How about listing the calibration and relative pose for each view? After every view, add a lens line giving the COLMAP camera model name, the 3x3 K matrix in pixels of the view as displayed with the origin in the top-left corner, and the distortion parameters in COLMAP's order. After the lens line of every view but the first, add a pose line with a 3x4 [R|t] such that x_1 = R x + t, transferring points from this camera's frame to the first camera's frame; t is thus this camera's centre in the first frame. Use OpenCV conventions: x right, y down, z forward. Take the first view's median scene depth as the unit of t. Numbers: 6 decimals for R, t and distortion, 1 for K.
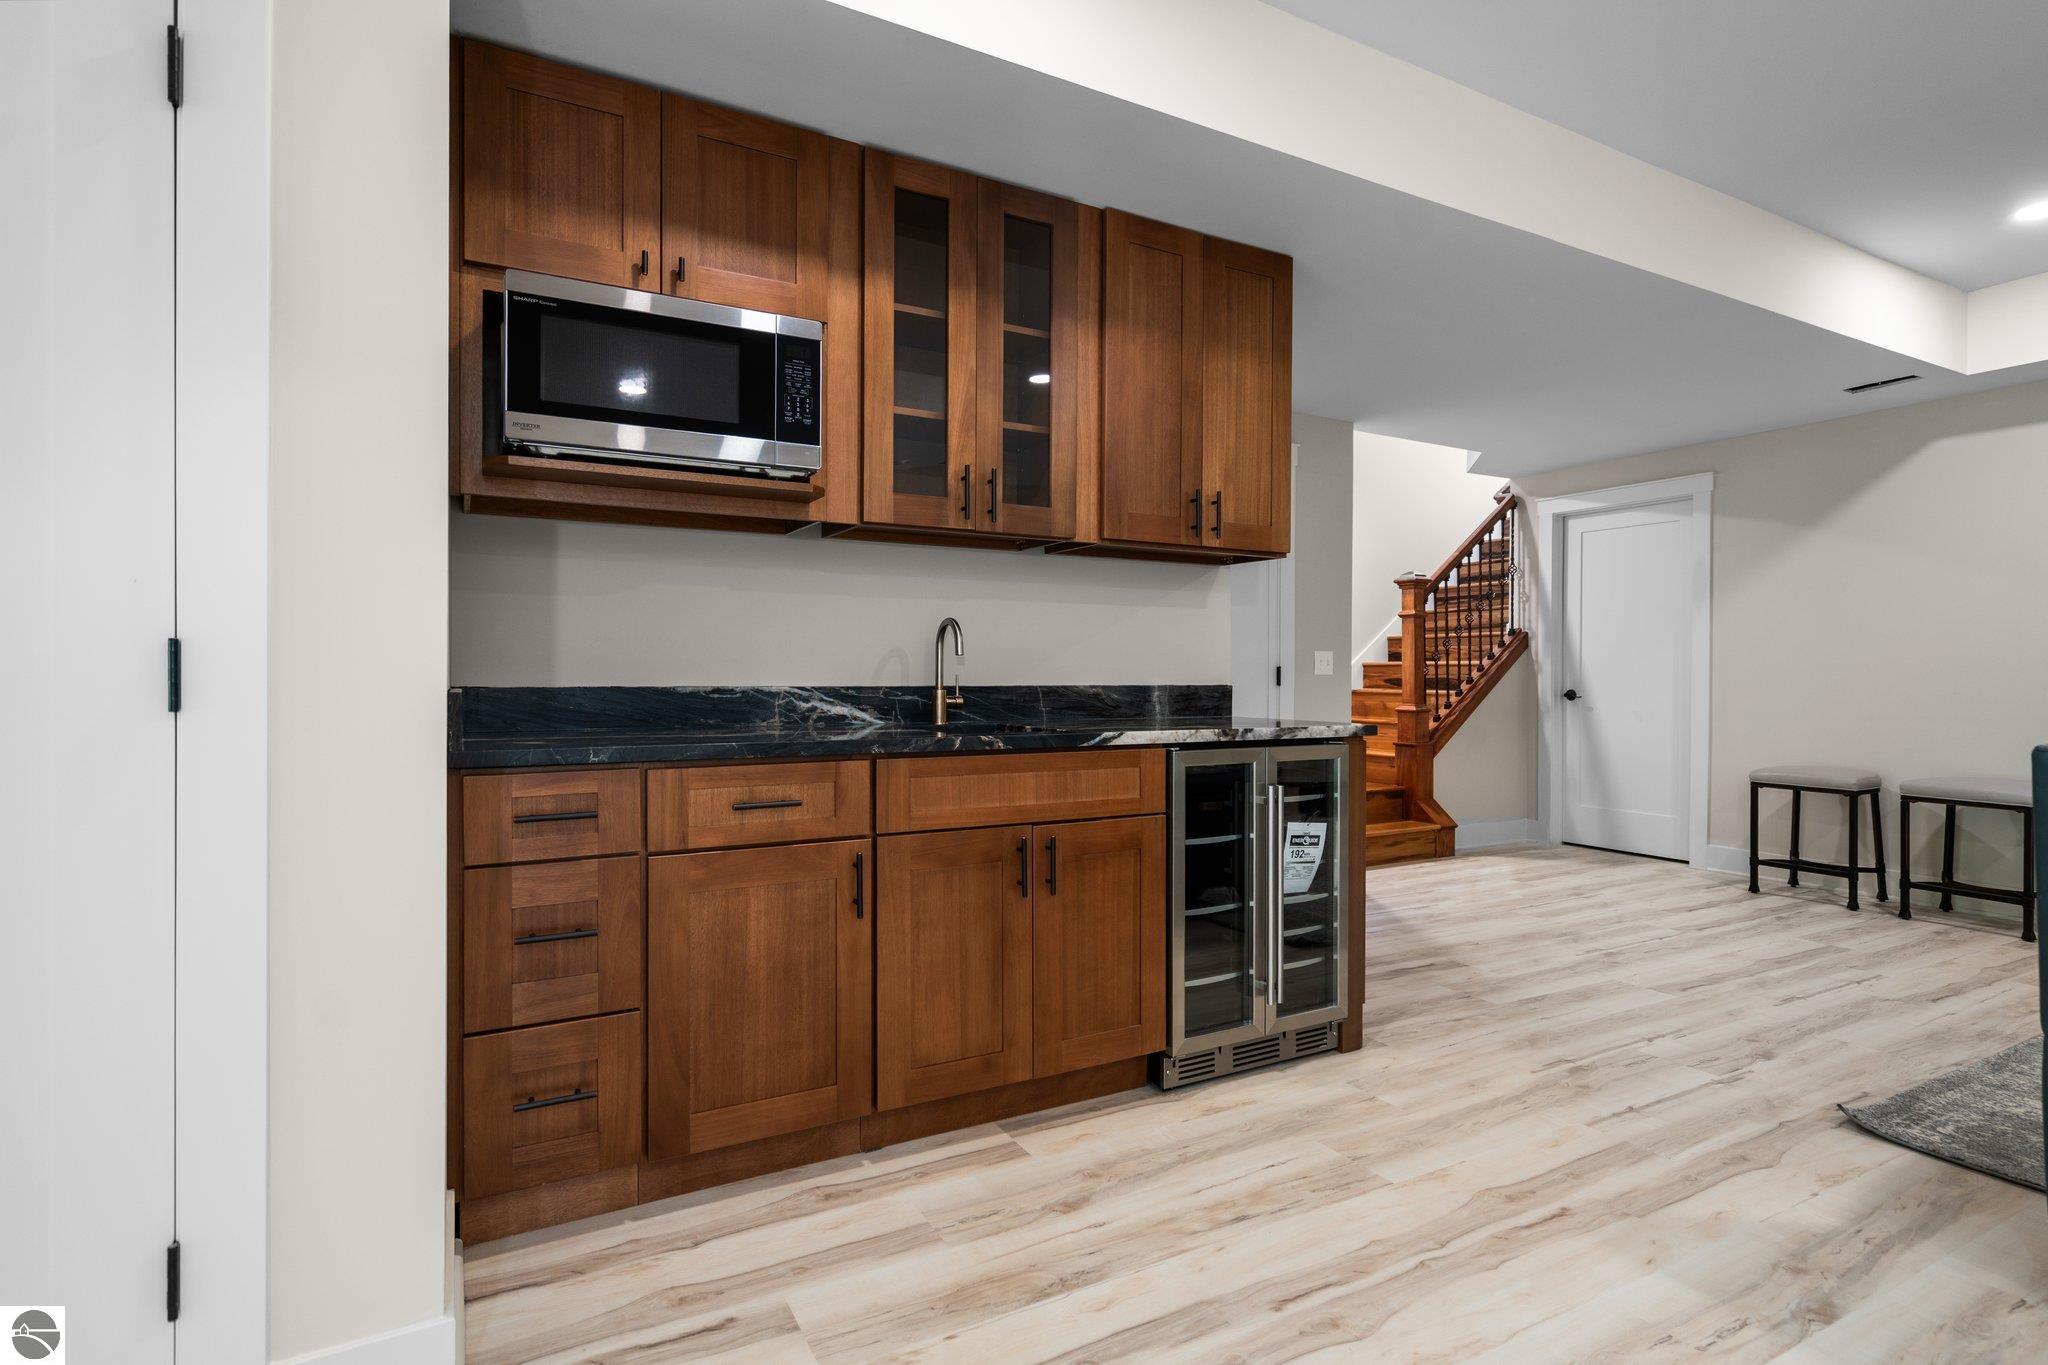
lens RADIAL K [[1028.6, 0, 1019.6], [0, 1028.6, 685.1], [0, 0, 1]] dist [-0.003509, -0.000254]
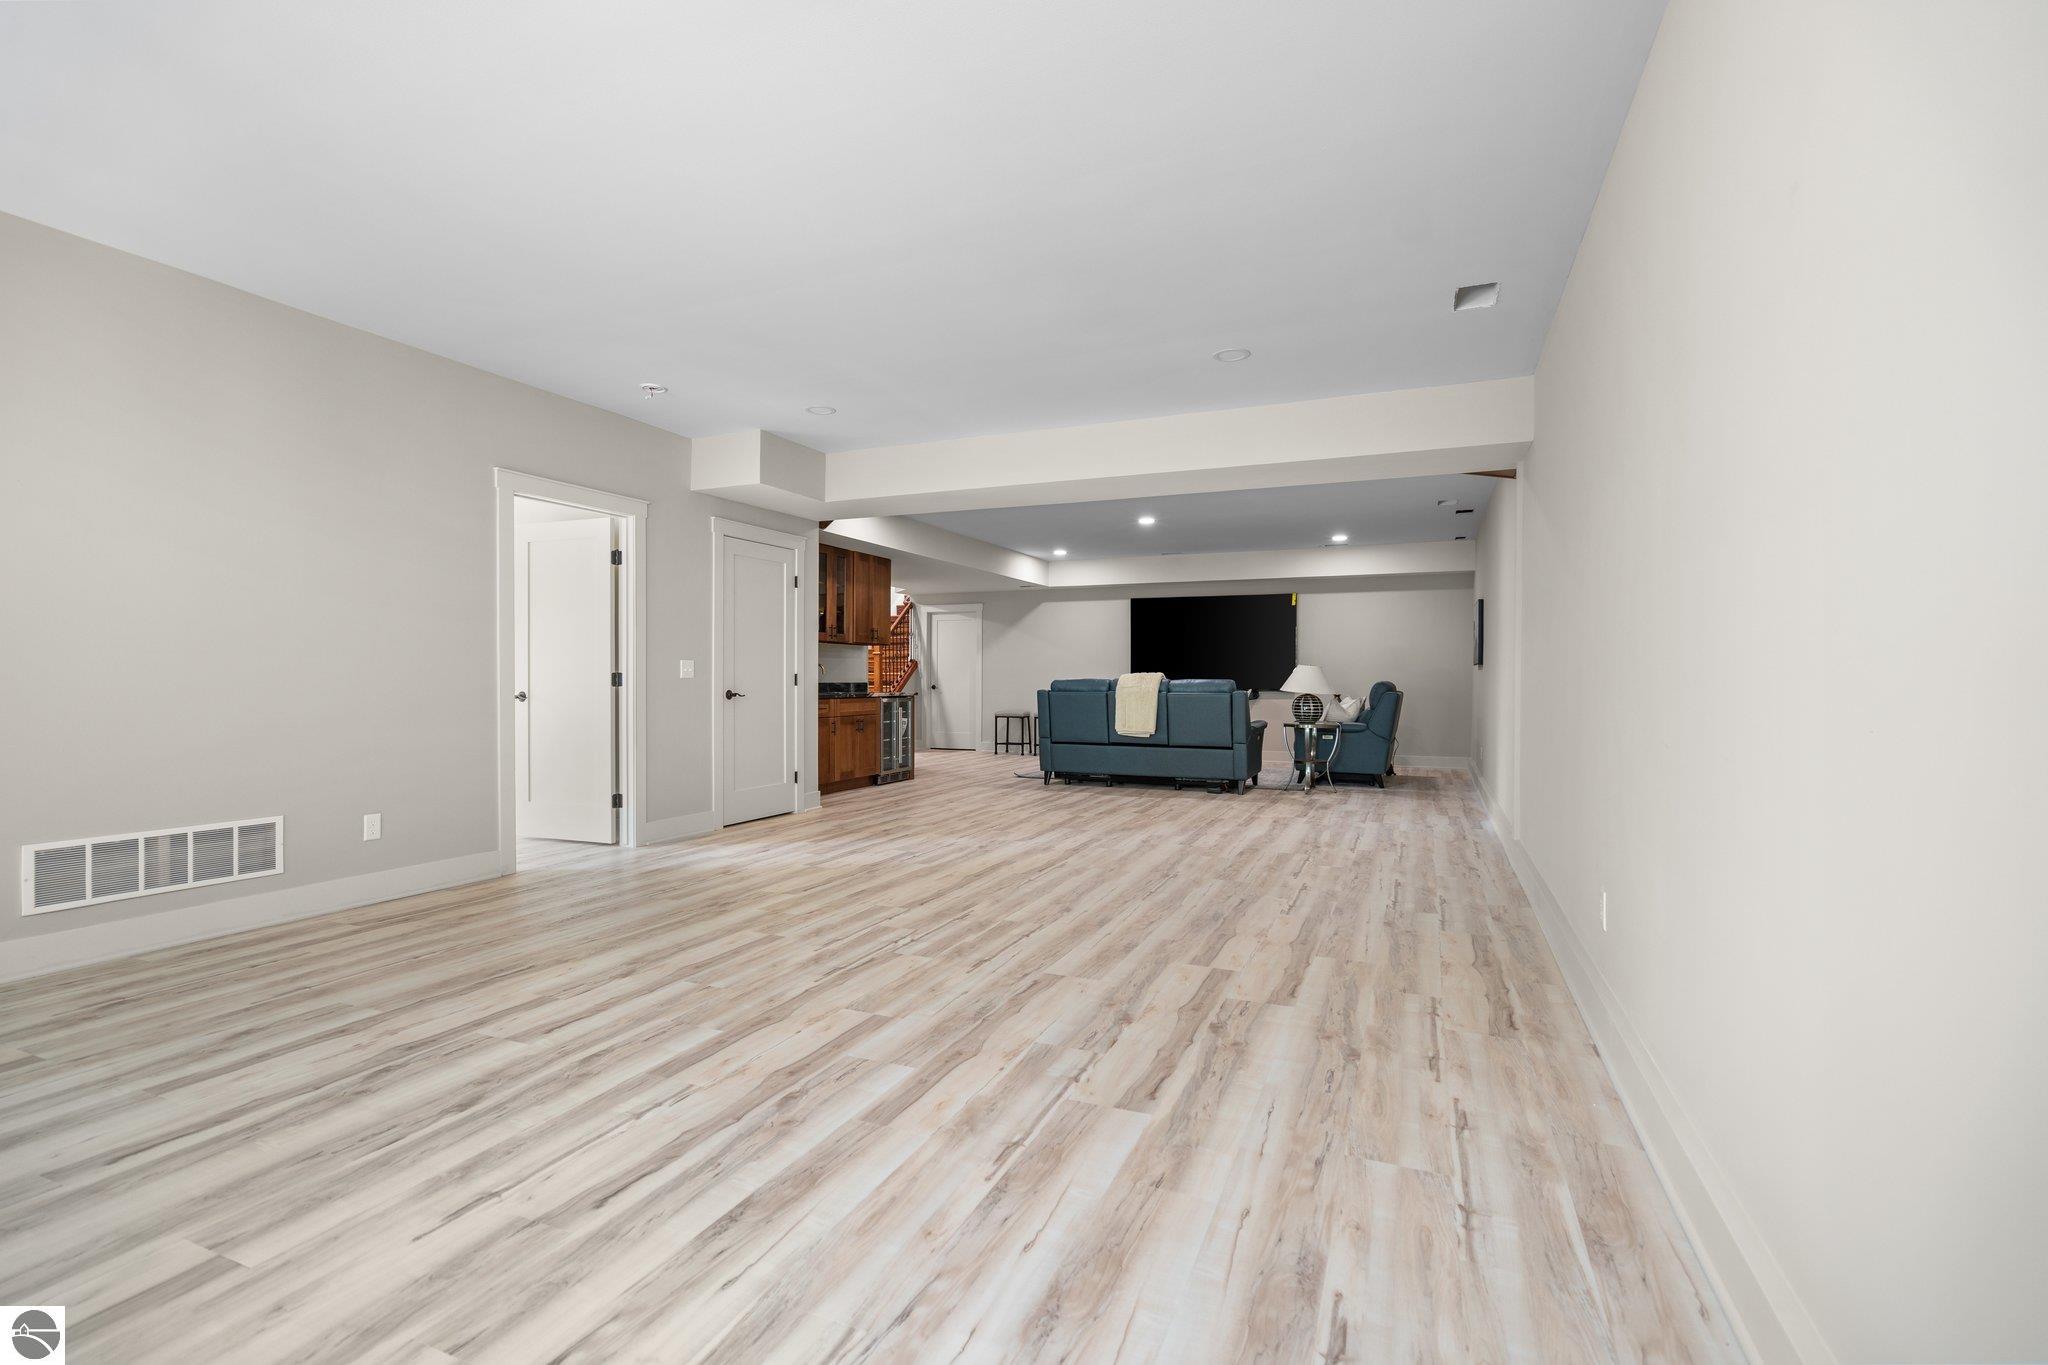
lens RADIAL K [[929.6, 0, 1026.8], [0, 929.6, 680.6], [0, 0, 1]] dist [0.001027, -0.000257]
pose [[0.787964, -0.000474, 0.615722, -1.341200], [0.003974, 0.999983, -0.004316, 0.009411], [-0.615709, 0.005848, 0.787952, -1.809636]]
